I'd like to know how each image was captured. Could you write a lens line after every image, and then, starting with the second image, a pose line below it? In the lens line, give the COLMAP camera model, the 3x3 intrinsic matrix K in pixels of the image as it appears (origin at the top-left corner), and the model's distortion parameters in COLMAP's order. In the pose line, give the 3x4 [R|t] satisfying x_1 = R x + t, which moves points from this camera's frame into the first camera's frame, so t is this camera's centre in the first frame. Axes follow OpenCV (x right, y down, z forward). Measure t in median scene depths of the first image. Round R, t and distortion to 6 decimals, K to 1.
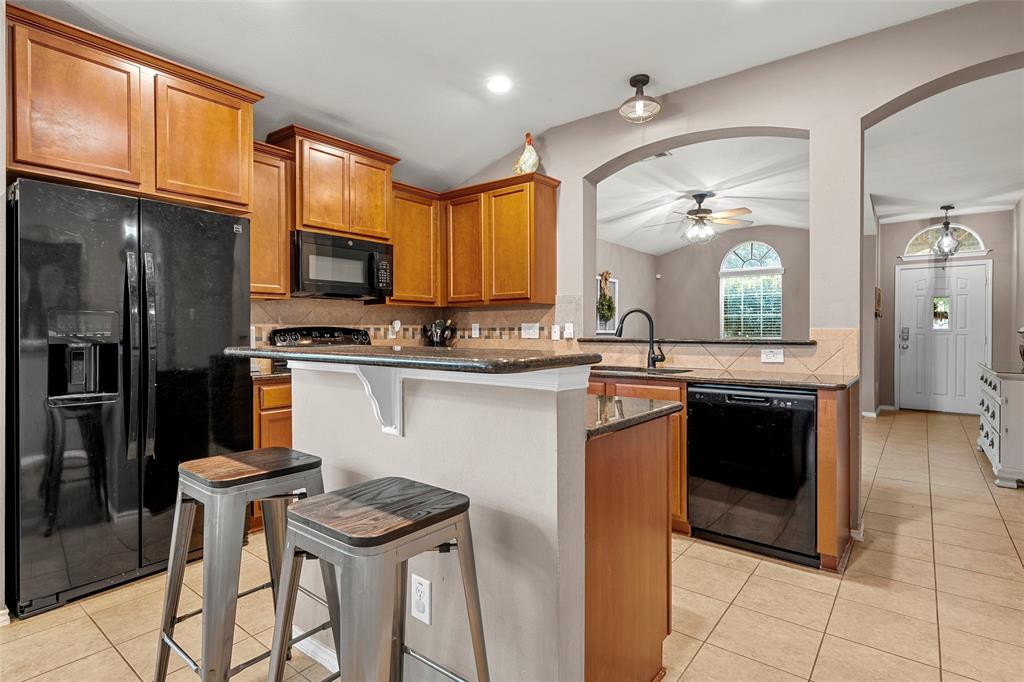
lens RADIAL K [[520.6, 0, 512.7], [0, 520.6, 336.5], [0, 0, 1]] dist [0.005110, -0.000103]
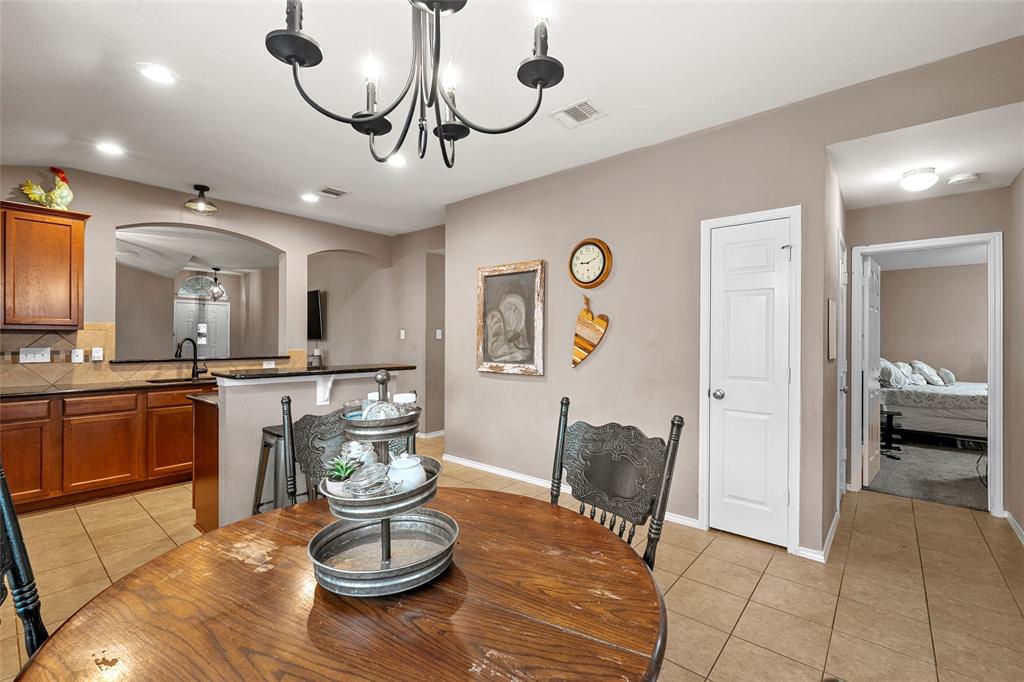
lens RADIAL K [[437.5, 0, 515.2], [0, 437.5, 339.6], [0, 0, 1]] dist [0.001876, 0.000197]
pose [[0.046502, 0.001053, 0.998918, -0.469242], [0.007607, 0.999970, -0.001409, -0.019934], [-0.998889, 0.007665, 0.046492, 0.017565]]
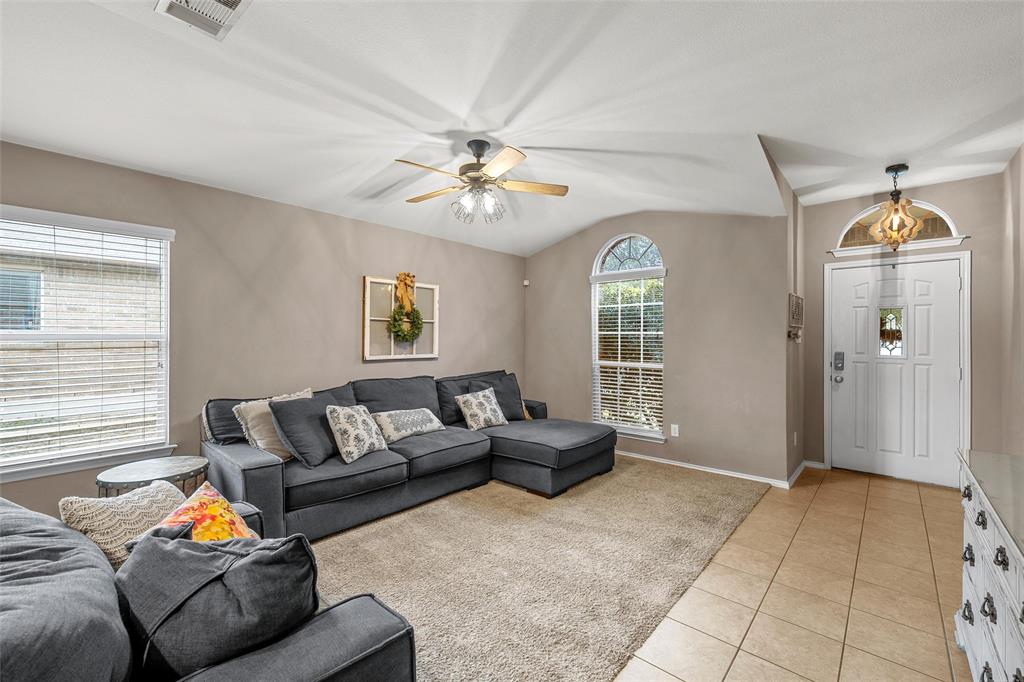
lens RADIAL K [[437.5, 0, 509.7], [0, 437.5, 337.4], [0, 0, 1]] dist [0.001876, 0.000197]
pose [[0.998688, 0.001846, -0.051173, 0.383647], [-0.002482, 0.999920, -0.012368, -0.032015], [0.051146, 0.012479, 0.998613, 0.439472]]
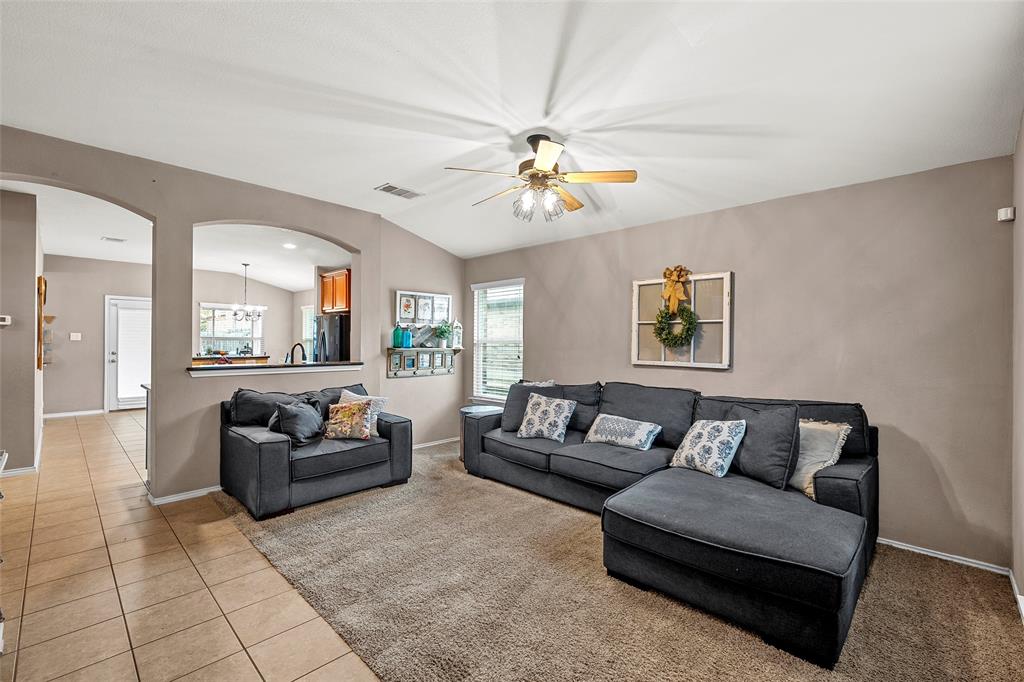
lens RADIAL K [[437.5, 0, 507.5], [0, 437.5, 344.4], [0, 0, 1]] dist [0.001876, 0.000197]
pose [[-0.106394, 0.008618, -0.994287, 0.777084], [-0.017118, 0.999798, 0.010497, -0.038548], [0.994177, 0.018137, -0.106225, 0.923472]]
